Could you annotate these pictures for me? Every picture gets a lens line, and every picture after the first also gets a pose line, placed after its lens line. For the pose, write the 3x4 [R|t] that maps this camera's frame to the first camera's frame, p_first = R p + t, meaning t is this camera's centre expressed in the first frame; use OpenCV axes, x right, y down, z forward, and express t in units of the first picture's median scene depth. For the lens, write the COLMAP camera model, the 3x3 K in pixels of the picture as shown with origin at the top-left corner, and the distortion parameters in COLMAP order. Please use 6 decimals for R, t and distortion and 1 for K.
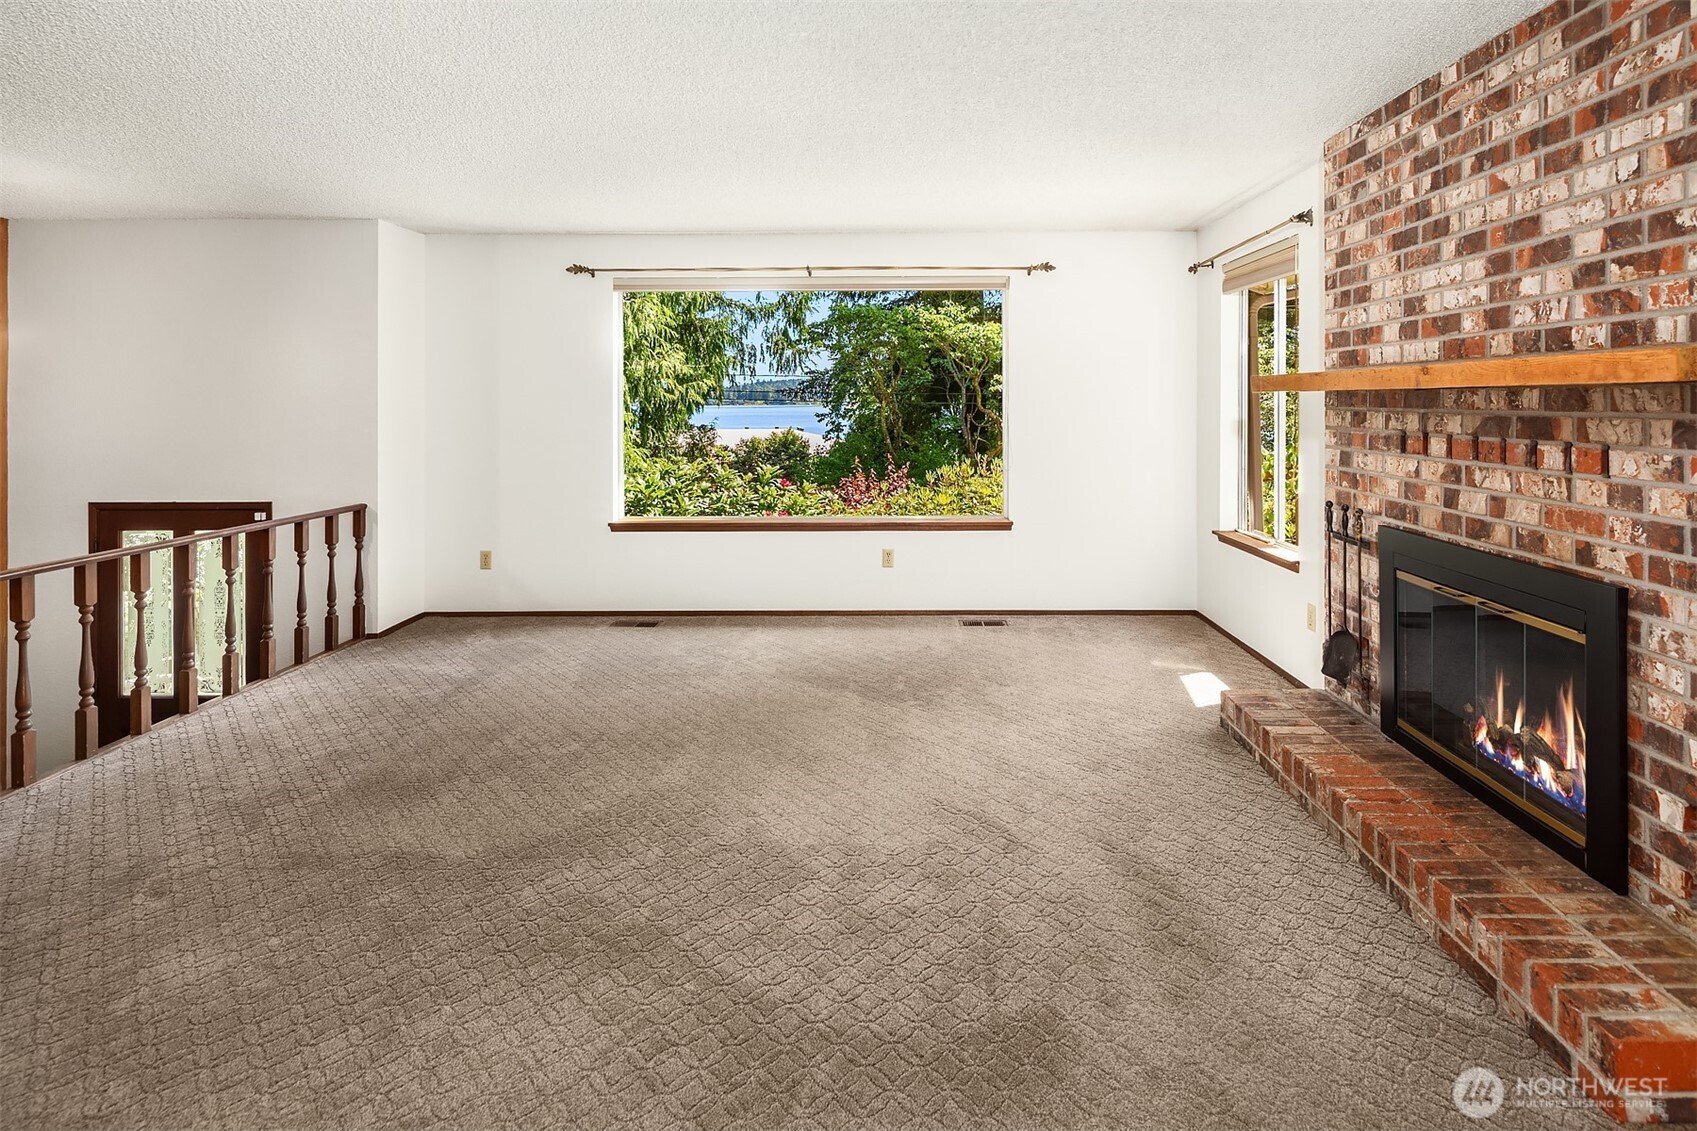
lens RADIAL K [[828.6, 0, 896.1], [0, 828.6, 399.6], [0, 0, 1]] dist [0.015270, -0.010171]
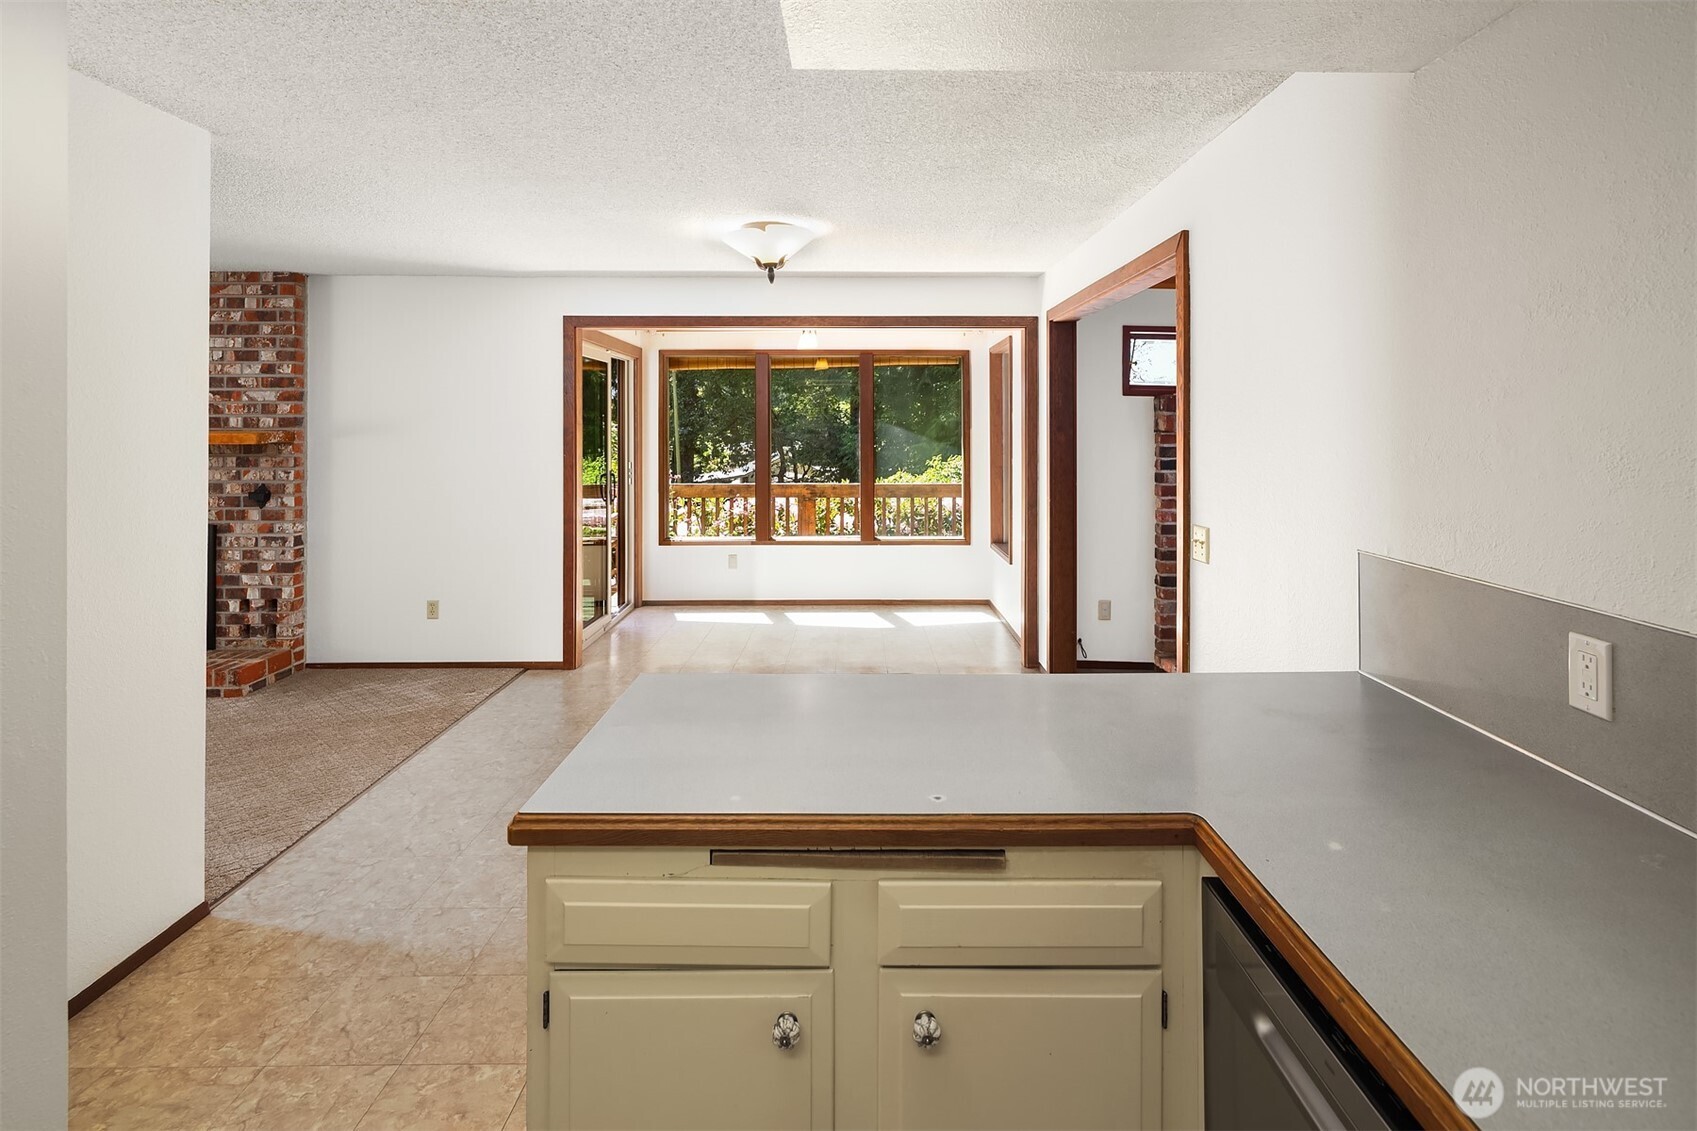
lens RADIAL K [[822.4, 0, 851.6], [0, 822.4, 422.0], [0, 0, 1]] dist [0.003607, 0.000443]
pose [[-0.000627, 0.008302, 0.999965, -1.217343], [-0.001082, 0.999965, -0.008303, -0.047823], [-0.999999, -0.001088, -0.000618, -0.686451]]
